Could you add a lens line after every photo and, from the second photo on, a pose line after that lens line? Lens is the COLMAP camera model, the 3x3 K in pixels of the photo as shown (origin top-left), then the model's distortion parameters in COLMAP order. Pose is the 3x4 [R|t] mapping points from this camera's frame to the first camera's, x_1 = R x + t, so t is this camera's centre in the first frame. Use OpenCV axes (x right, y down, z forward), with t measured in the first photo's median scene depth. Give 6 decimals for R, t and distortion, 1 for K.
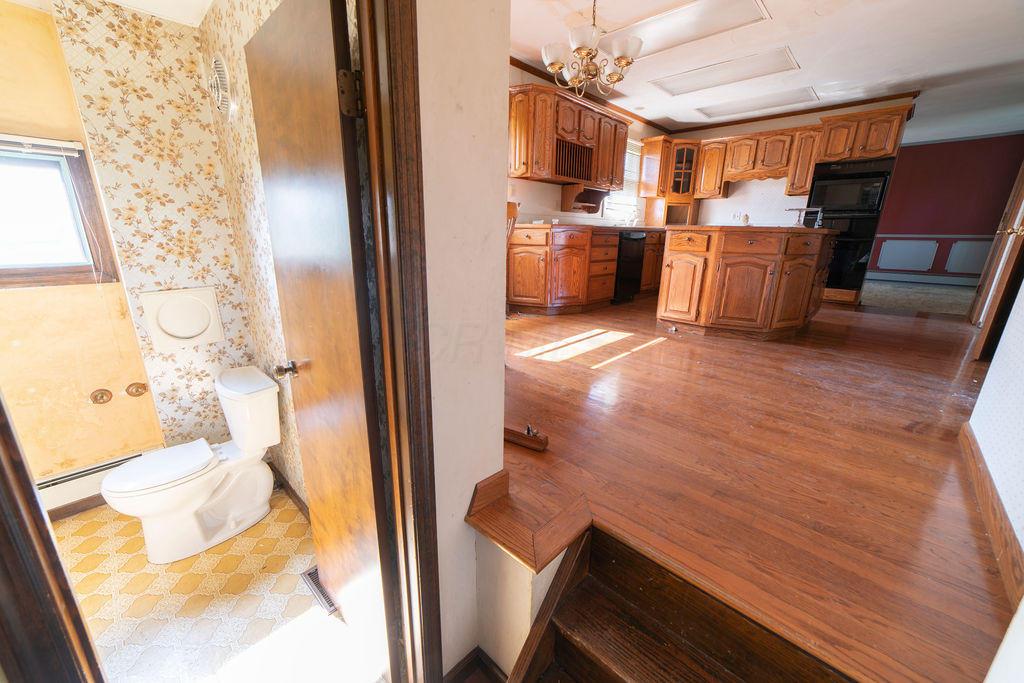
lens RADIAL K [[392.2, 0, 505.7], [0, 392.2, 344.1], [0, 0, 1]] dist [-0.020018, 0.007430]
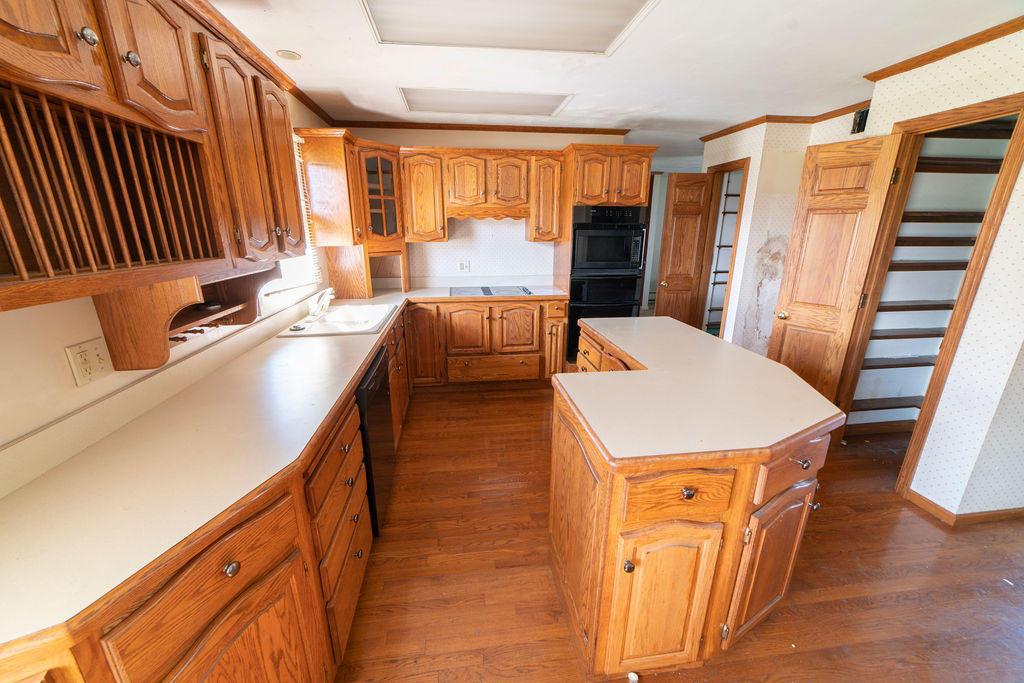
lens RADIAL K [[392.2, 0, 505.7], [0, 392.2, 344.1], [0, 0, 1]] dist [-0.020018, 0.007430]
pose [[0.625559, -0.235500, 0.743784, 0.093711], [0.221777, 0.967701, 0.119872, -0.267990], [-0.747991, 0.089967, 0.657583, 0.514211]]
